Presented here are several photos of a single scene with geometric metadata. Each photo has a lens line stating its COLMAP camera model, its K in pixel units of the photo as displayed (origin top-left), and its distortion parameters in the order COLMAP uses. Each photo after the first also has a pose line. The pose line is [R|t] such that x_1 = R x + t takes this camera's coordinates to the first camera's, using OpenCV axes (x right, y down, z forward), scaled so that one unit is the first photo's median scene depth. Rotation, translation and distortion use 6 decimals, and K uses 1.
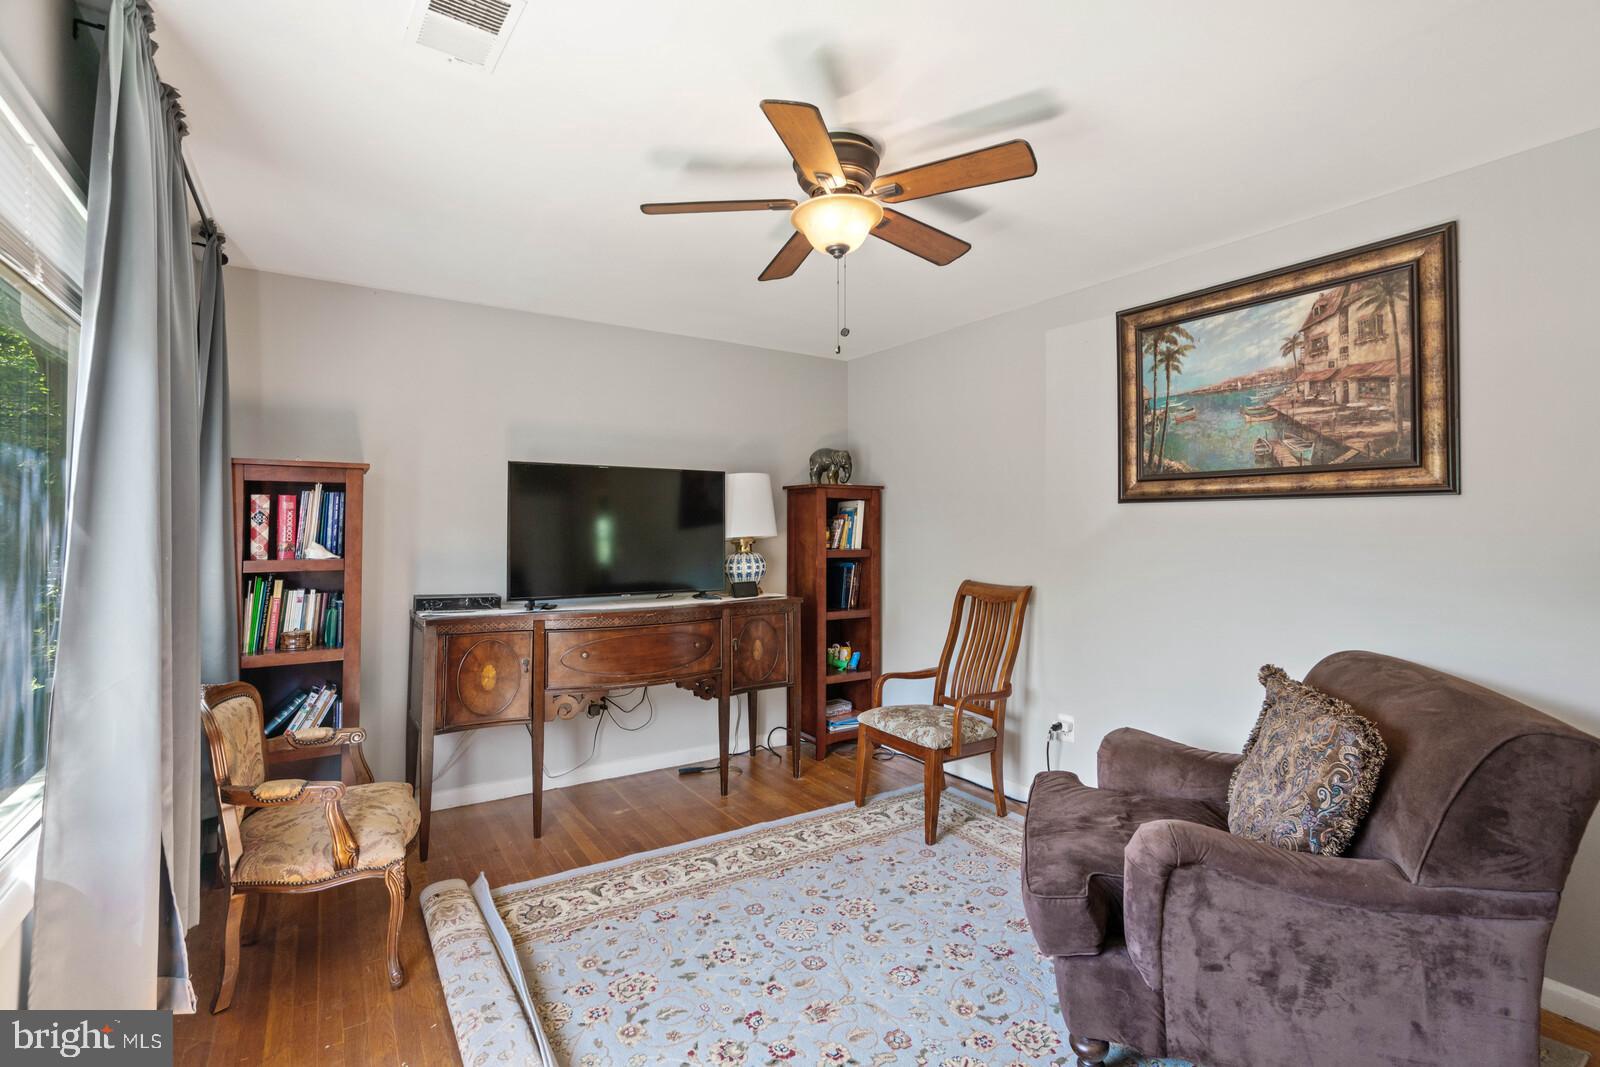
lens RADIAL K [[731.1, 0, 799.6], [0, 731.1, 522.0], [0, 0, 1]] dist [-0.000808, 0.000642]
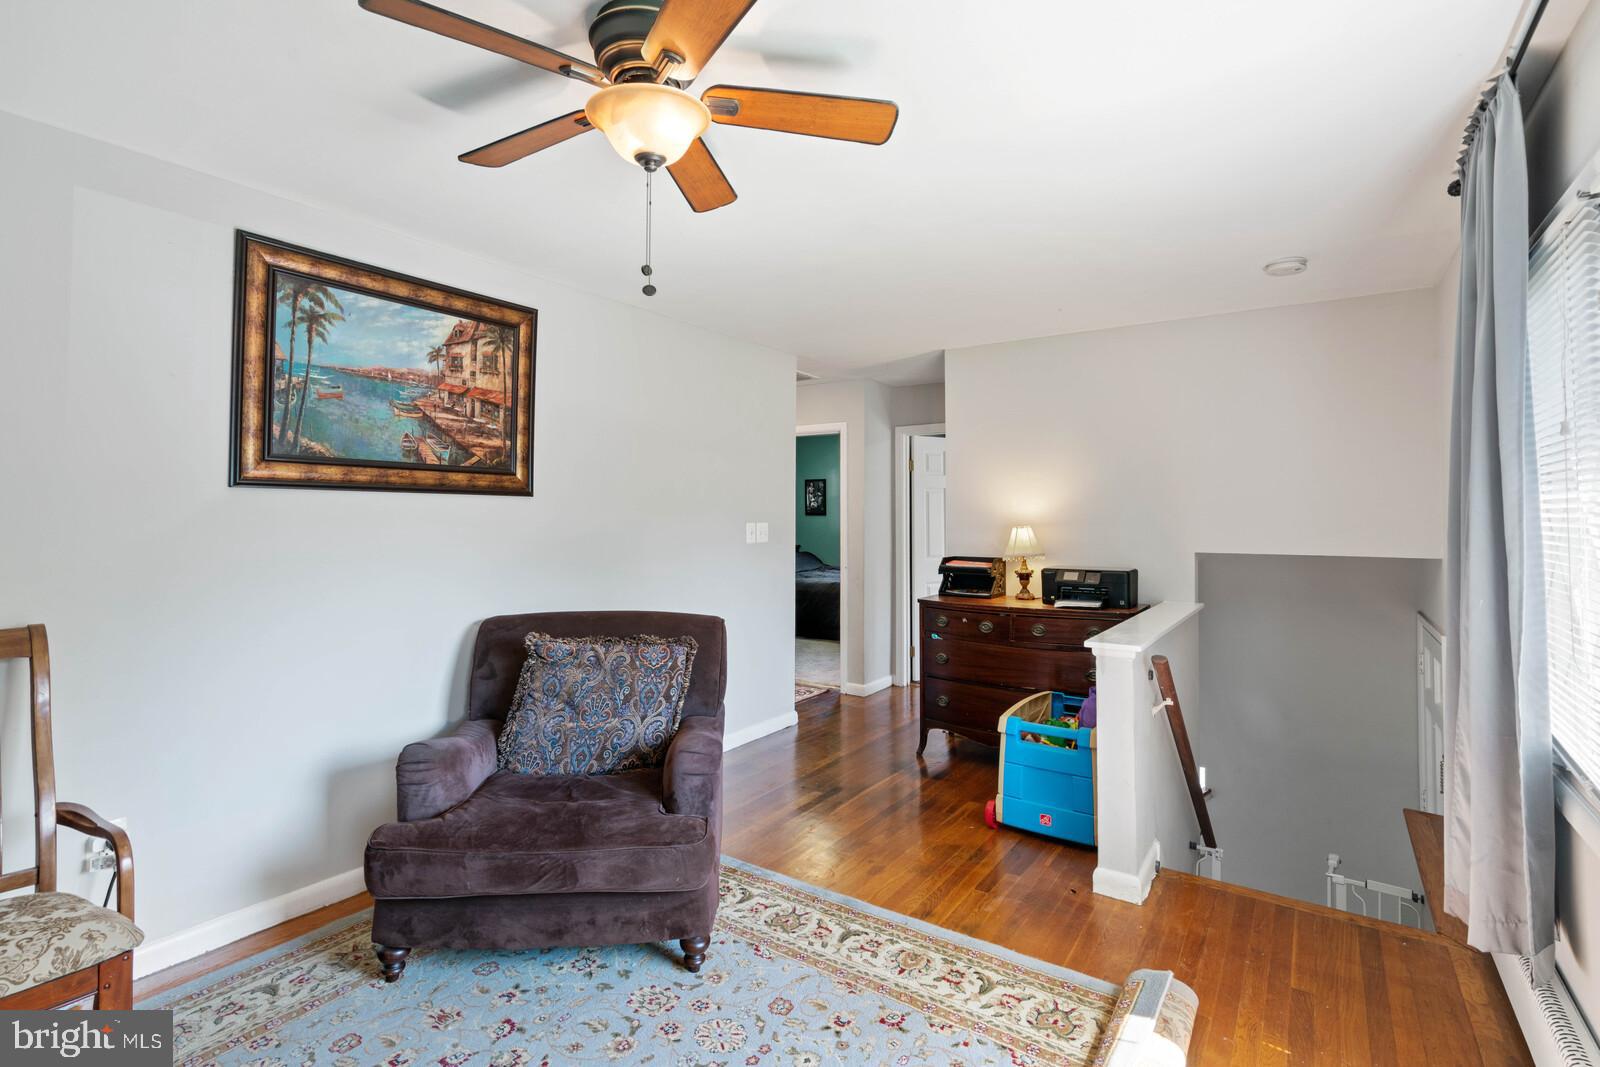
lens RADIAL K [[731.1, 0, 811.3], [0, 731.1, 507.1], [0, 0, 1]] dist [-0.000808, 0.000642]
pose [[-0.378050, 0.011486, 0.925714, -0.566295], [-0.009100, 0.999829, -0.016122, 0.001727], [-0.925740, -0.014519, -0.377881, 0.890815]]
